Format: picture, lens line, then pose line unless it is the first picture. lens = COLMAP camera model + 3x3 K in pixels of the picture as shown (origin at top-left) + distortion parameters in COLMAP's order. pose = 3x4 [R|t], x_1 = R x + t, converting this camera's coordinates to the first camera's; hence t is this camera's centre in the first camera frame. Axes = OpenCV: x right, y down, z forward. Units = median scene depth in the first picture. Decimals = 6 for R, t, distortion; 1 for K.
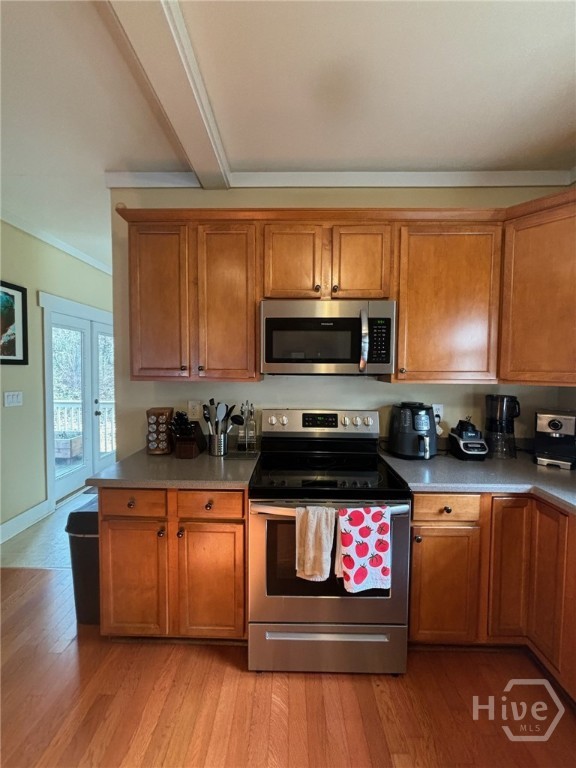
lens RADIAL K [[308.7, 0, 285.1], [0, 308.7, 383.1], [0, 0, 1]] dist [0.003771, -0.002127]
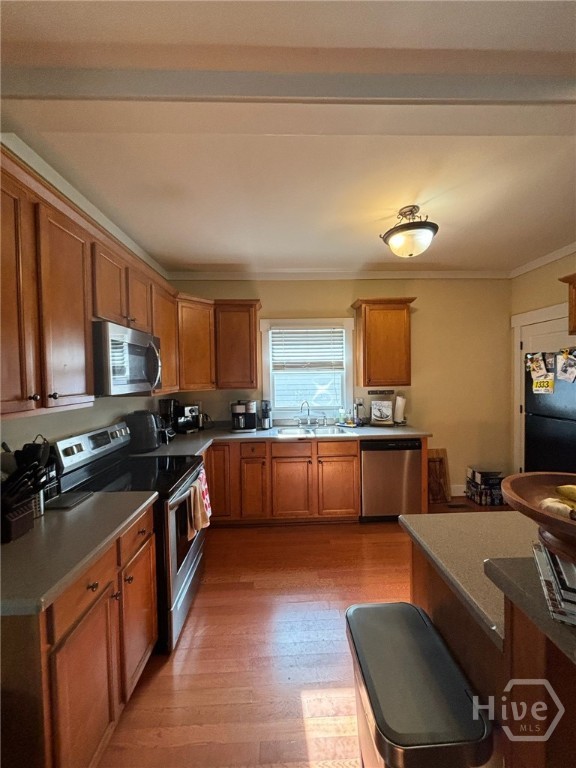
lens RADIAL K [[308.7, 0, 293.9], [0, 308.7, 382.7], [0, 0, 1]] dist [0.003771, -0.002127]
pose [[-0.062435, -0.029591, 0.997610, -1.091013], [0.075604, 0.996548, 0.034291, -0.060486], [-0.995181, 0.077565, -0.059983, 0.468896]]
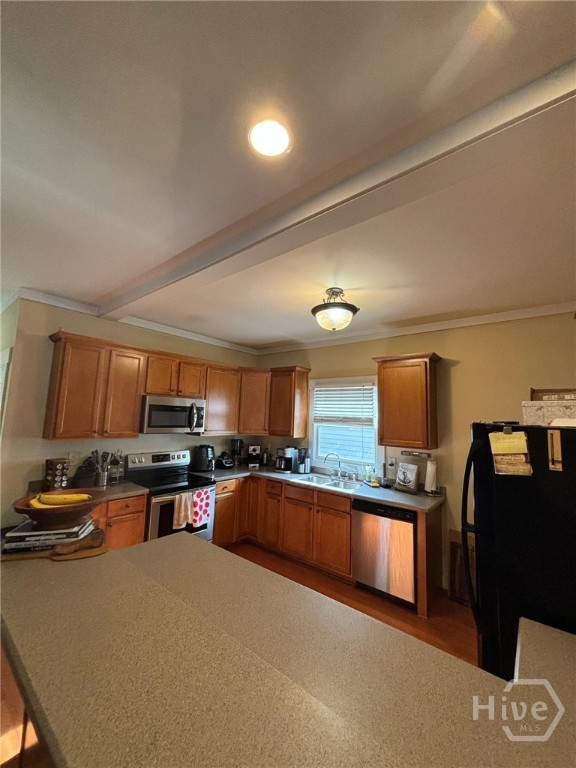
lens RADIAL K [[308.7, 0, 294.3], [0, 308.7, 377.7], [0, 0, 1]] dist [0.003771, -0.002127]
pose [[0.605094, 0.111547, 0.788301, -1.043794], [0.015518, 0.988296, -0.151759, -0.067650], [-0.796003, 0.104061, 0.596281, -0.884137]]
